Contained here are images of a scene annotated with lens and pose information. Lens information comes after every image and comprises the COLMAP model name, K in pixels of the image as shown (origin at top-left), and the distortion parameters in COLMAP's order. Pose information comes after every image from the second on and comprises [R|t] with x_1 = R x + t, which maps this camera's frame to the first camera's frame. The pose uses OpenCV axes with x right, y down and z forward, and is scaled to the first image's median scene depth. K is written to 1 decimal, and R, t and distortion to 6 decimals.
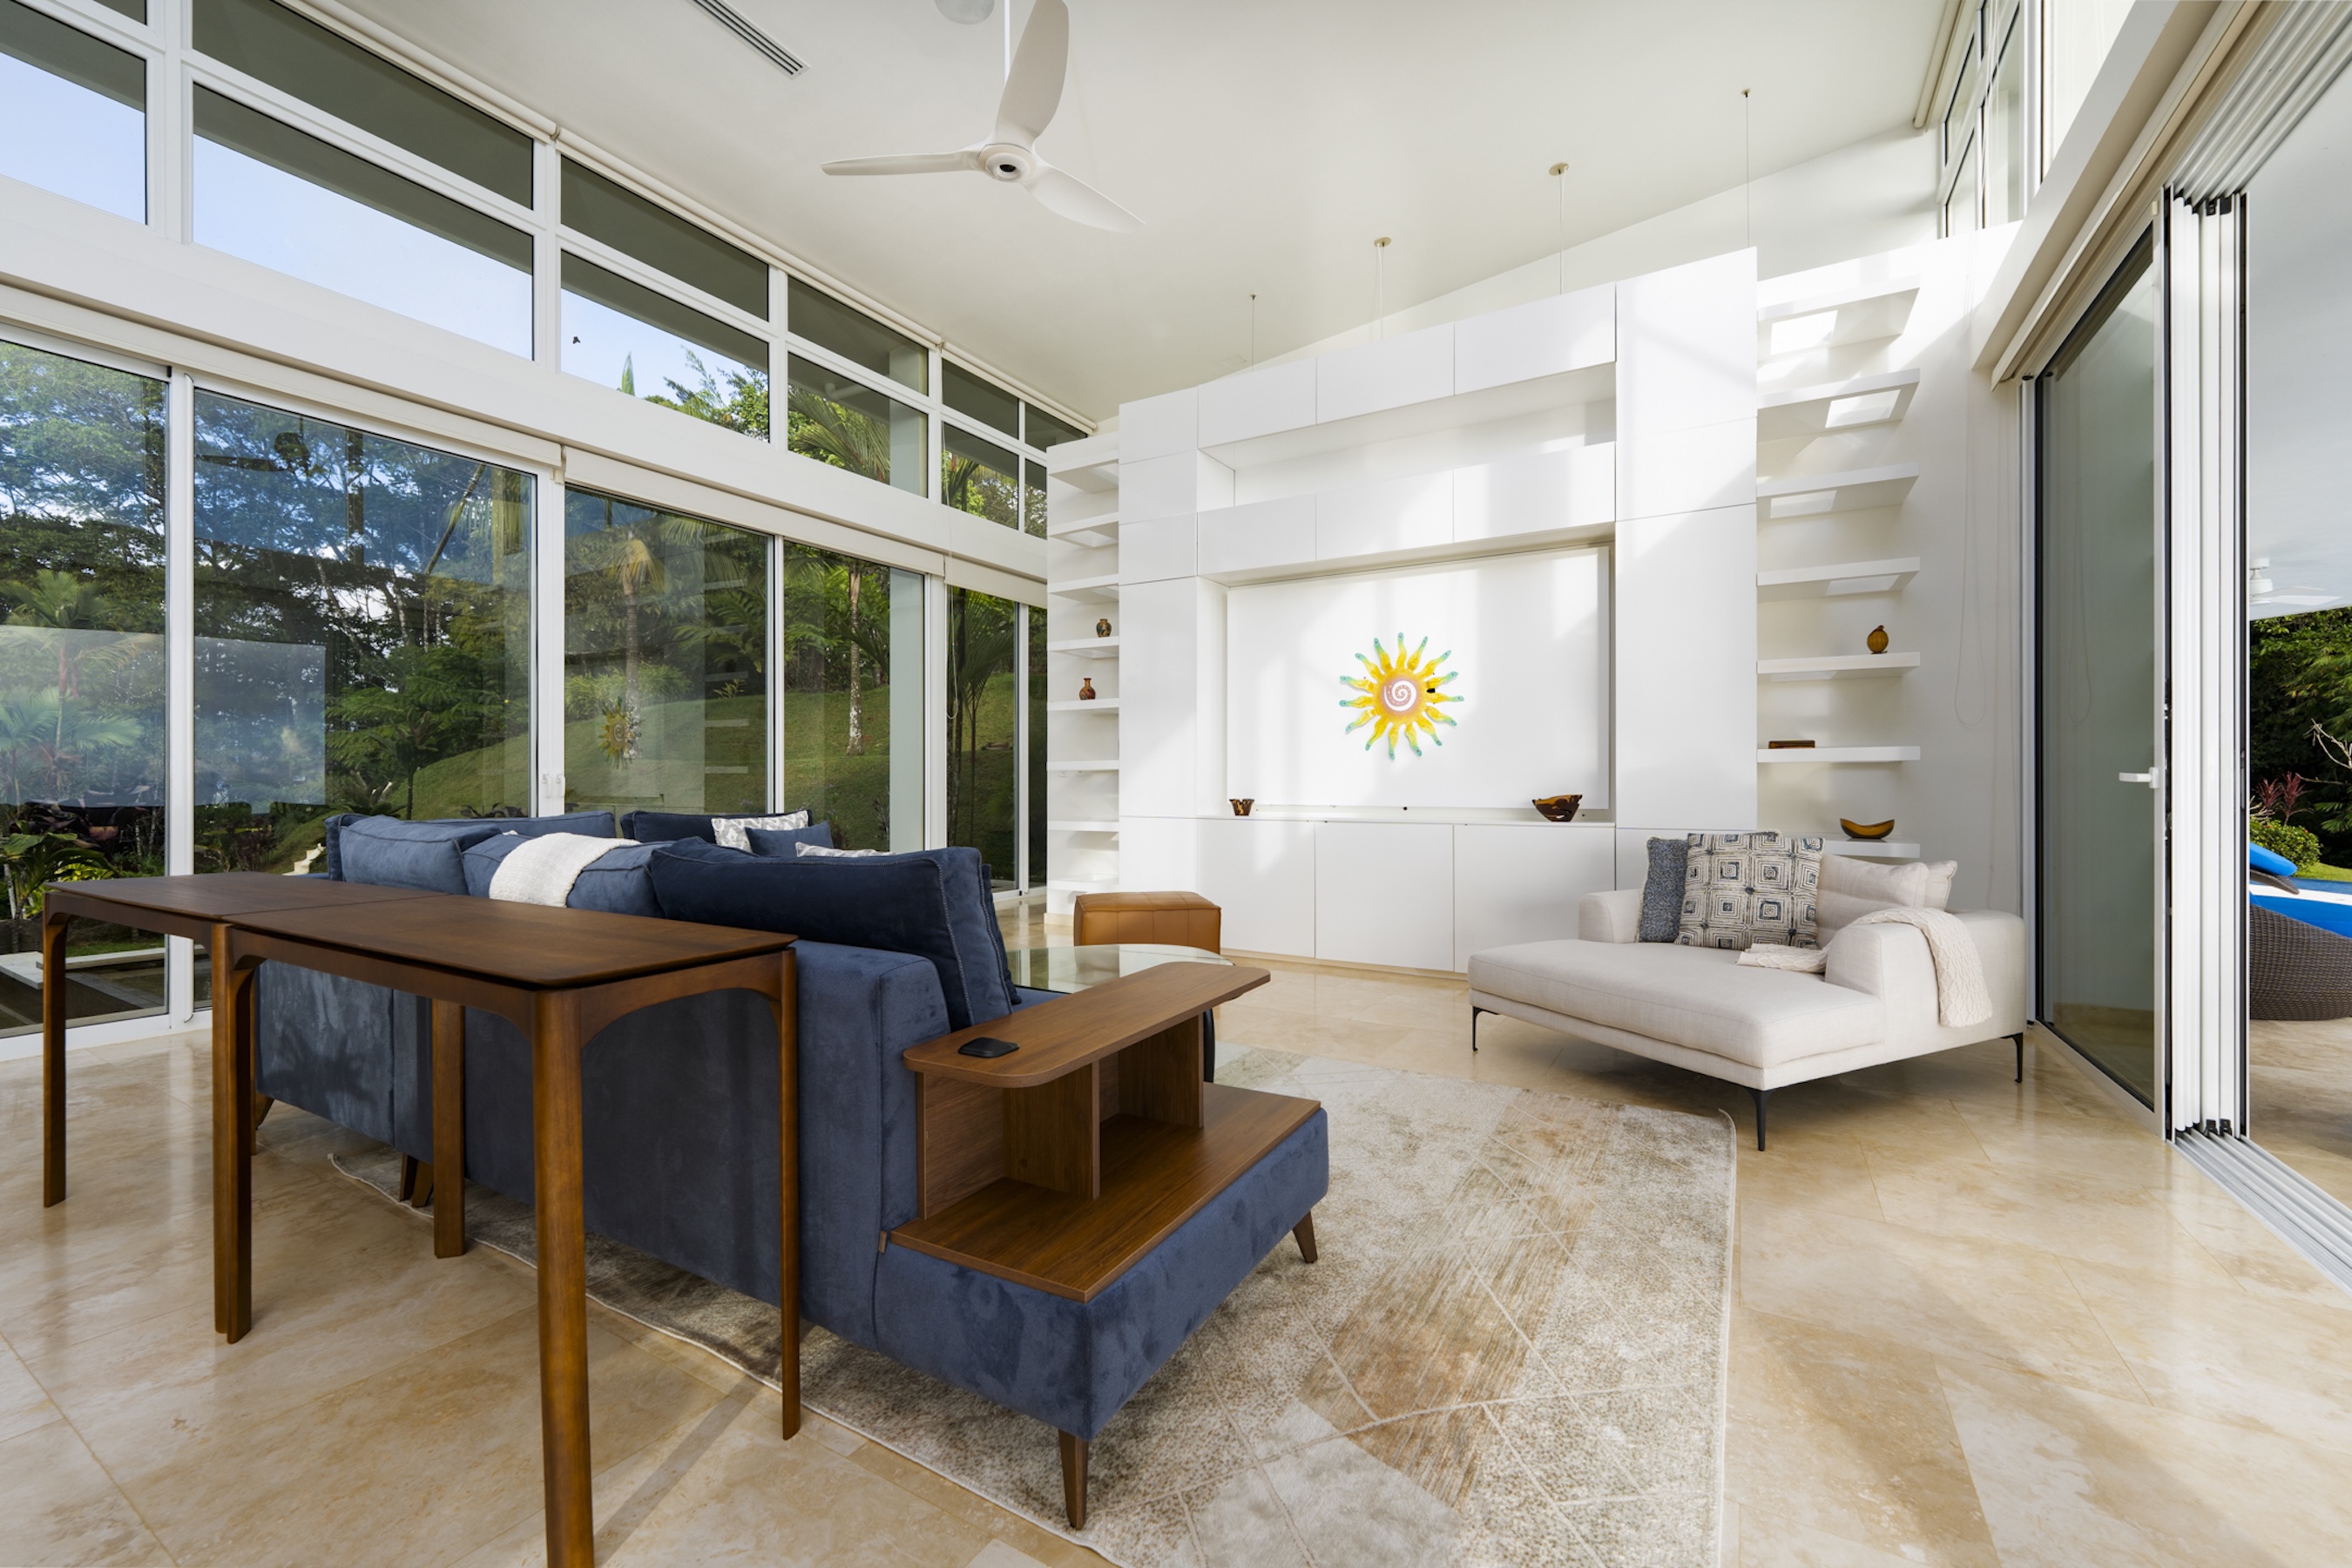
lens RADIAL K [[946.2, 0, 1176.0], [0, 946.2, 784.0], [0, 0, 1]] dist [0.001933, 0.000151]
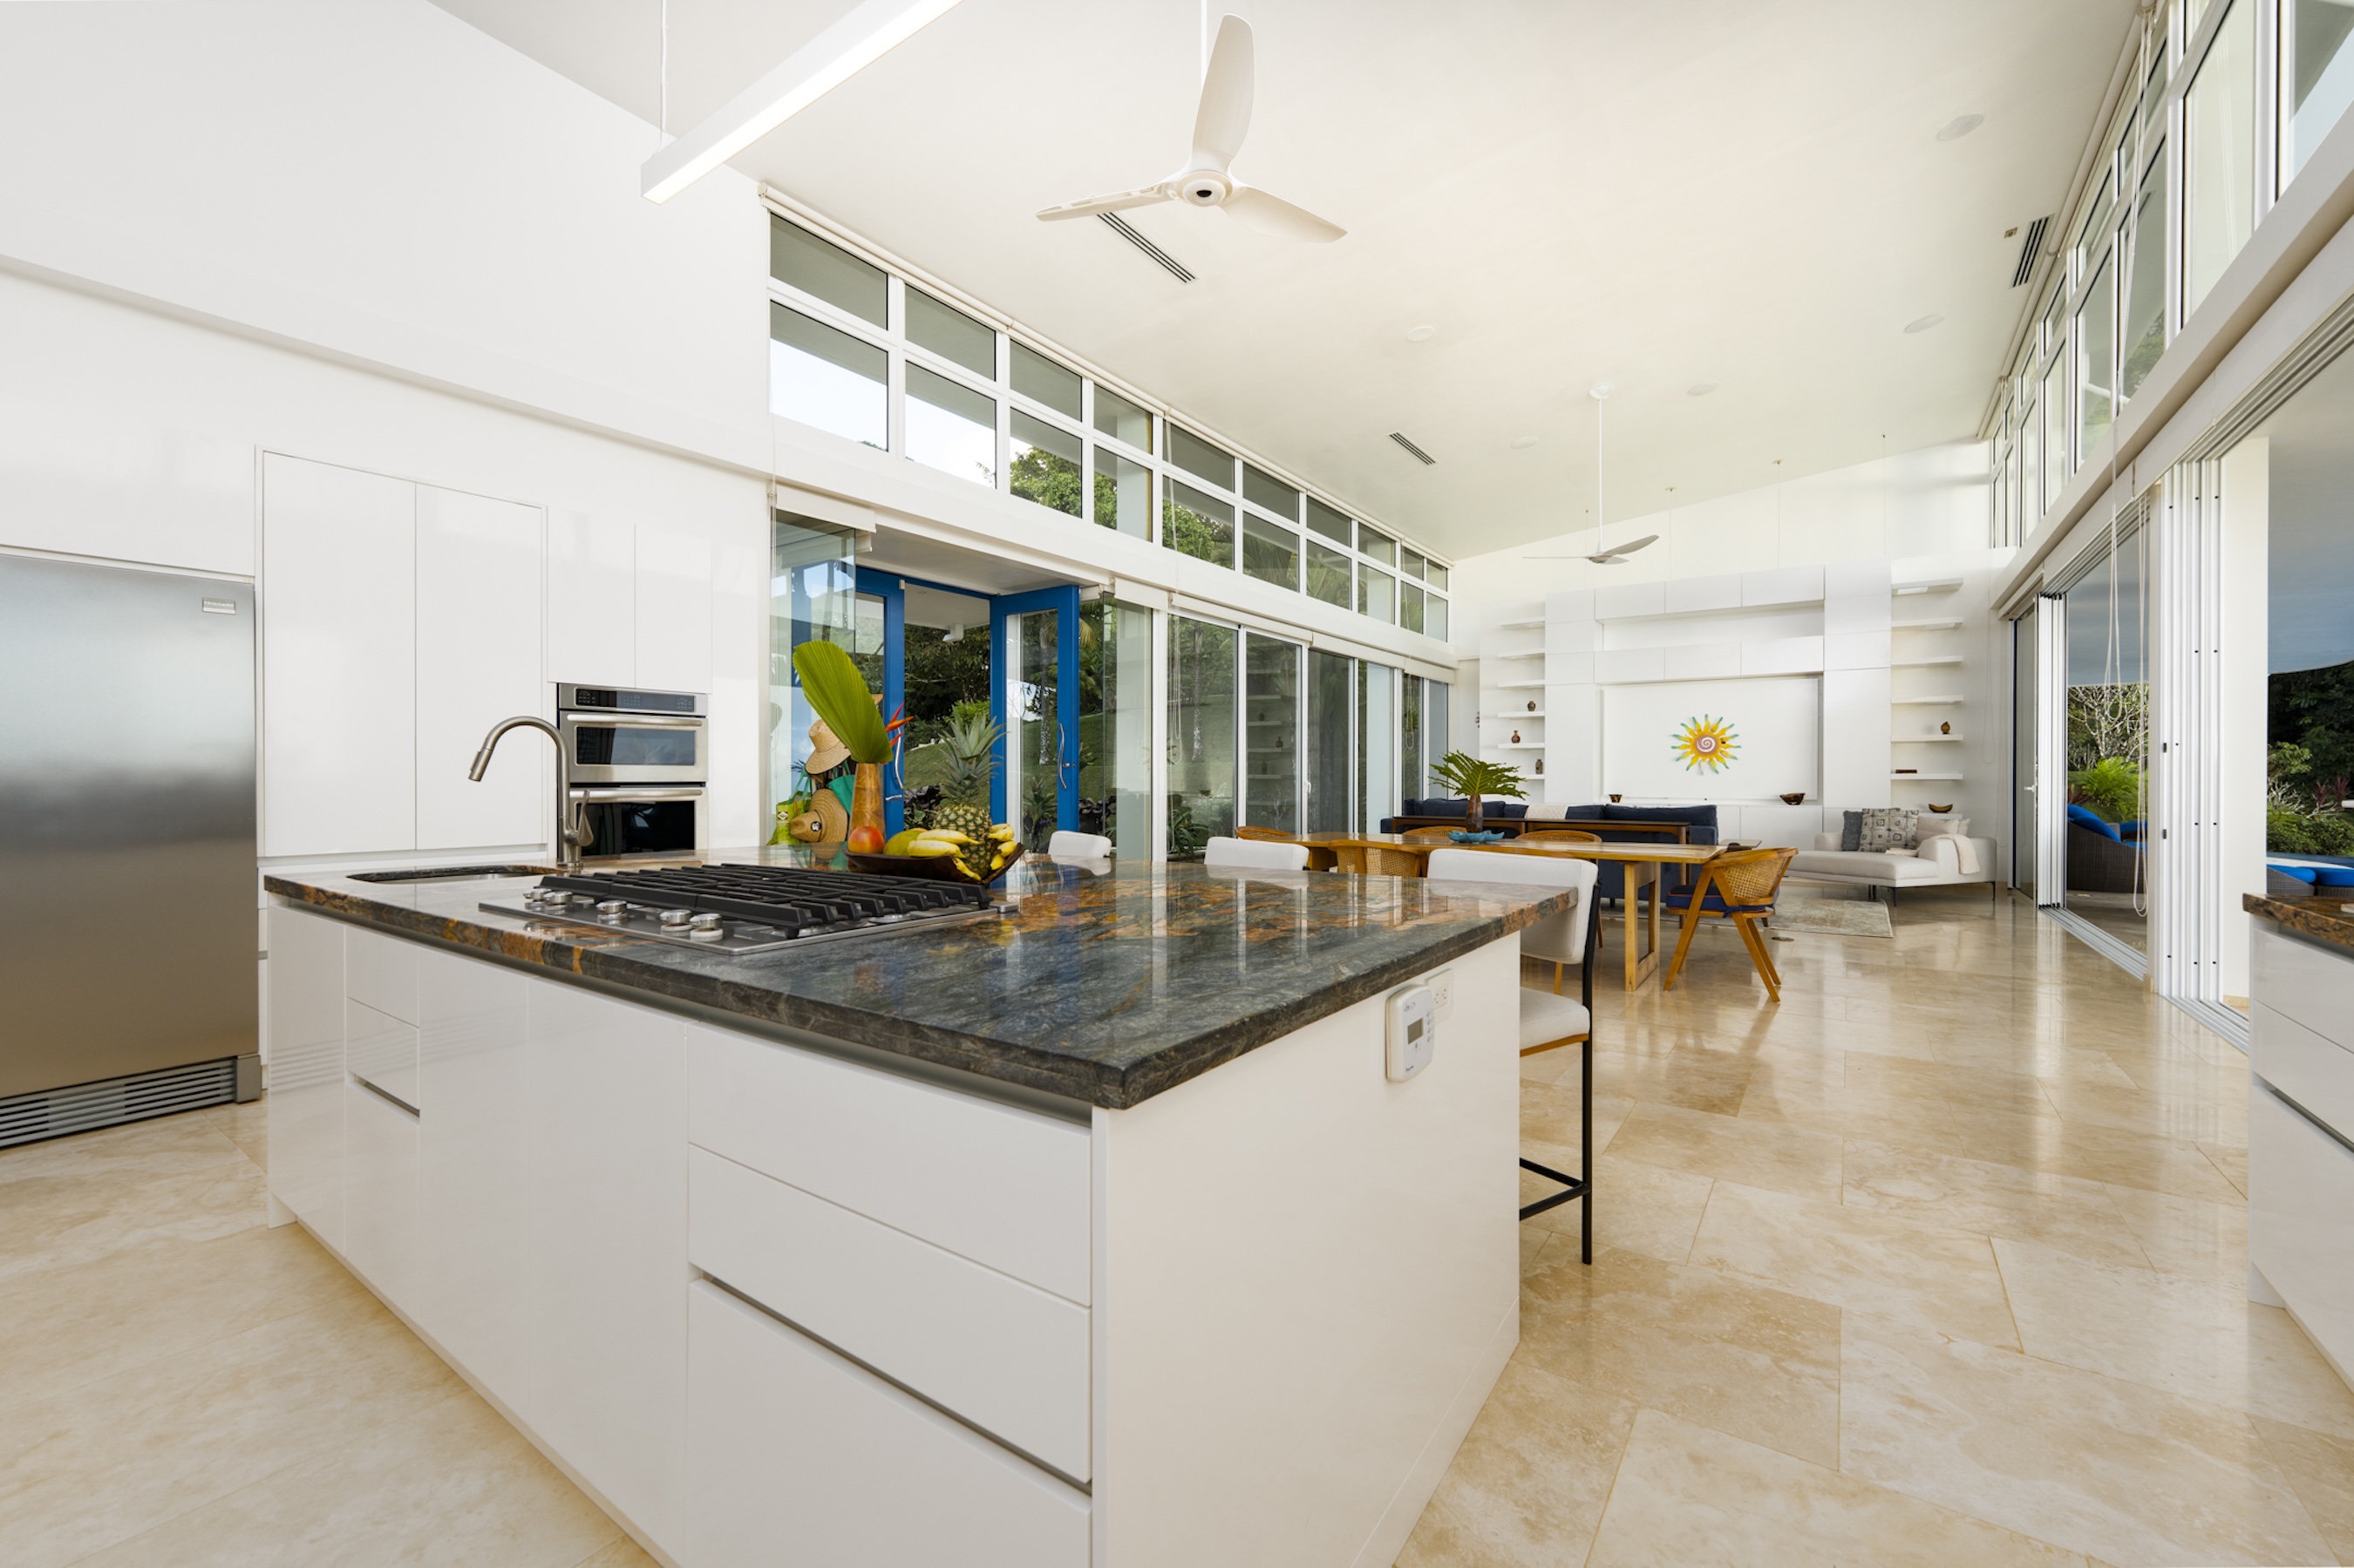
lens RADIAL K [[926.3, 0, 1235.9], [0, 926.3, 782.1], [0, 0, 1]] dist [0.024513, 0.000059]
pose [[0.999001, -0.000645, -0.044688, -0.596616], [0.000859, 0.999988, 0.004769, -0.018850], [0.044684, -0.004803, 0.998990, -0.921299]]
